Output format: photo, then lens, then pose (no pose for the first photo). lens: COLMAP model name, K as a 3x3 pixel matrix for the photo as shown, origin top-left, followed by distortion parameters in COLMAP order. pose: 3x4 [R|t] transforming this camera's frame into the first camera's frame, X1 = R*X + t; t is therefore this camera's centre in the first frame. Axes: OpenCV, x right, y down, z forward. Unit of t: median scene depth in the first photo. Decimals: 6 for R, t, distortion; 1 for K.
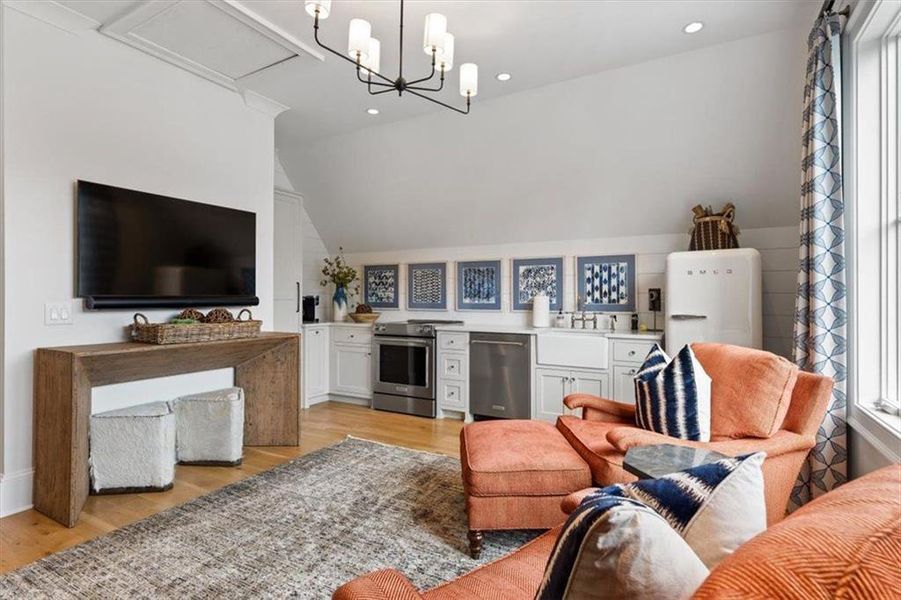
lens RADIAL K [[445.5, 0, 453.7], [0, 445.5, 296.0], [0, 0, 1]] dist [-0.000463, 0.000462]
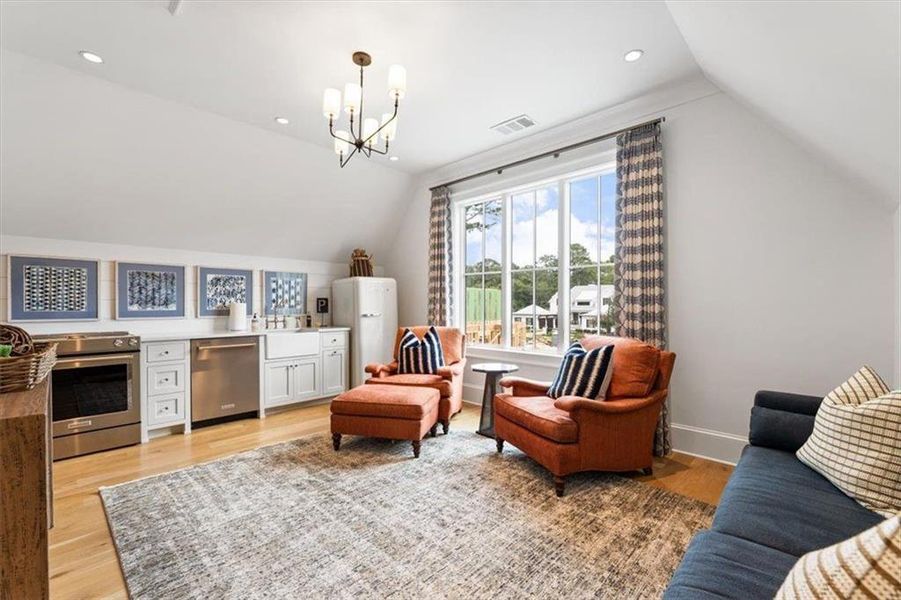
lens RADIAL K [[380.3, 0, 447.9], [0, 380.3, 308.8], [0, 0, 1]] dist [0.000956, 0.000075]
pose [[0.267771, -0.013211, 0.963392, -0.780697], [-0.002422, 0.999894, 0.014384, 0.000048], [-0.963479, -0.006185, 0.267711, 0.299062]]
